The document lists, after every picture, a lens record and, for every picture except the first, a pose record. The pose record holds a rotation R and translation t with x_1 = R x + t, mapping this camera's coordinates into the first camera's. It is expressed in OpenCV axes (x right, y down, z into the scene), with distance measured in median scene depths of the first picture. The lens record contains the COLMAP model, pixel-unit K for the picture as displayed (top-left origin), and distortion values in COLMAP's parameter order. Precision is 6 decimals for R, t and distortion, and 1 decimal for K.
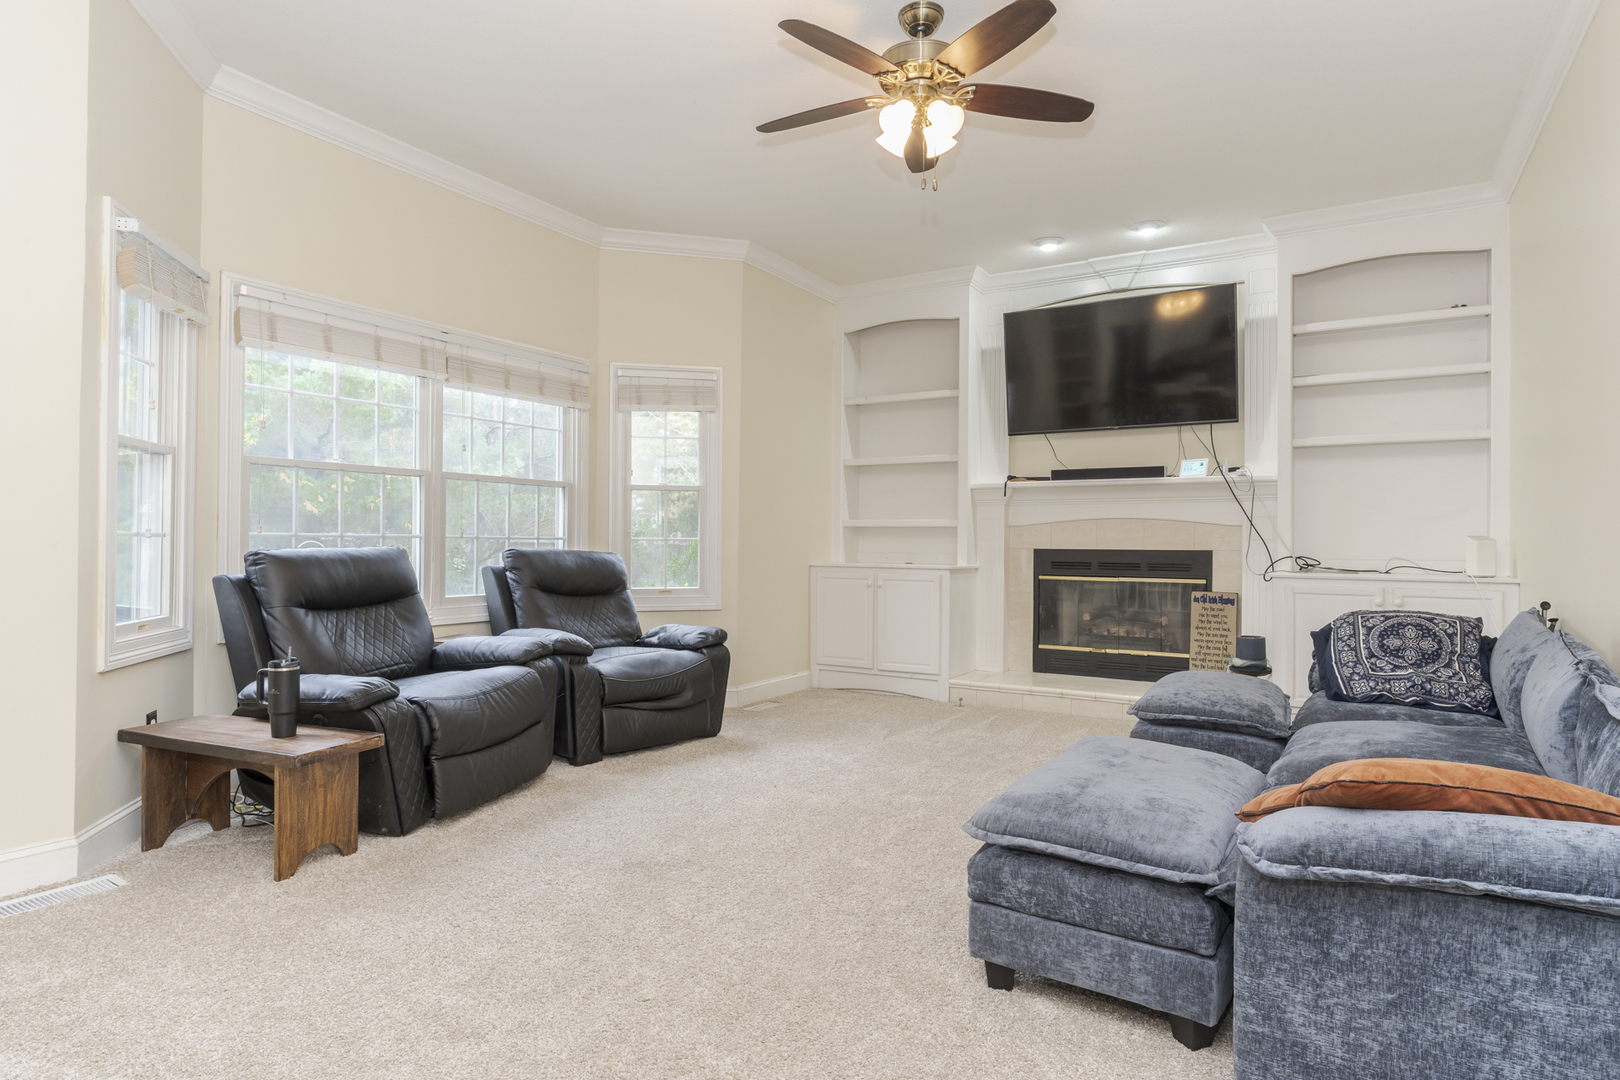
lens RADIAL K [[917.7, 0, 755.4], [0, 917.7, 530.9], [0, 0, 1]] dist [0.001138, 0.000352]
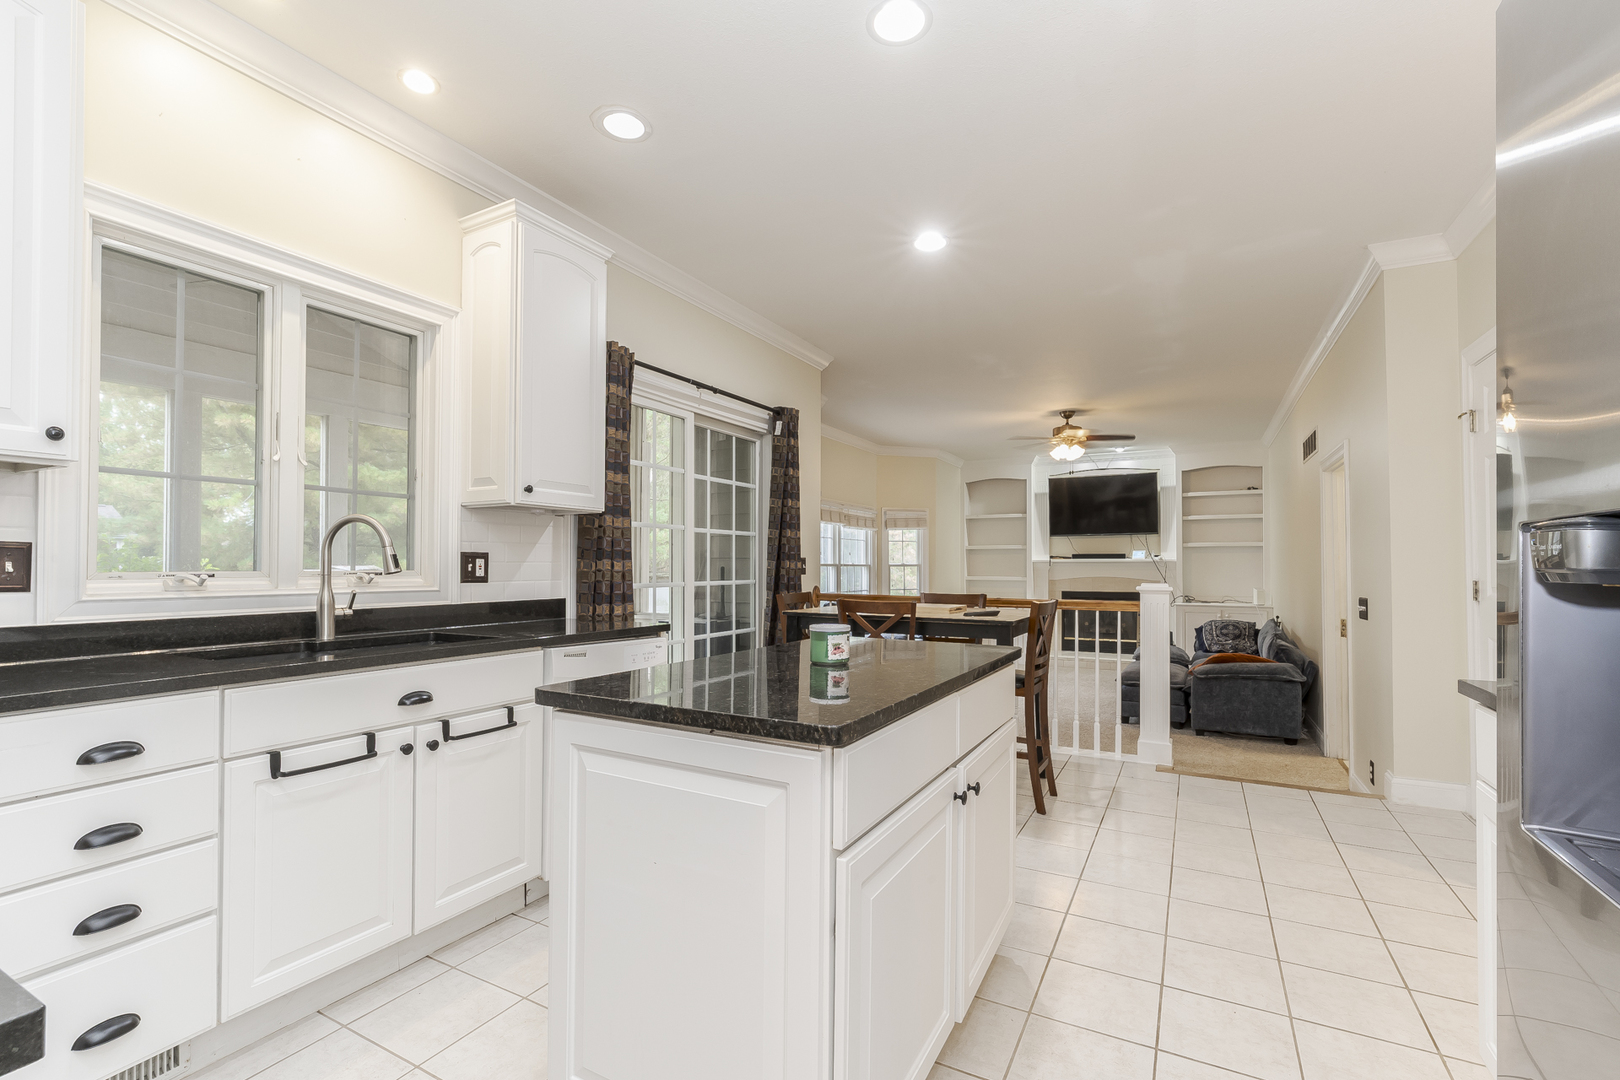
lens RADIAL K [[725.3, 0, 815.3], [0, 725.3, 558.9], [0, 0, 1]] dist [-0.000945, 0.000046]
pose [[0.995735, -0.003694, 0.092189, -0.472234], [0.003758, 0.999993, -0.000519, -0.064473], [-0.092187, 0.000864, 0.995741, -0.681754]]
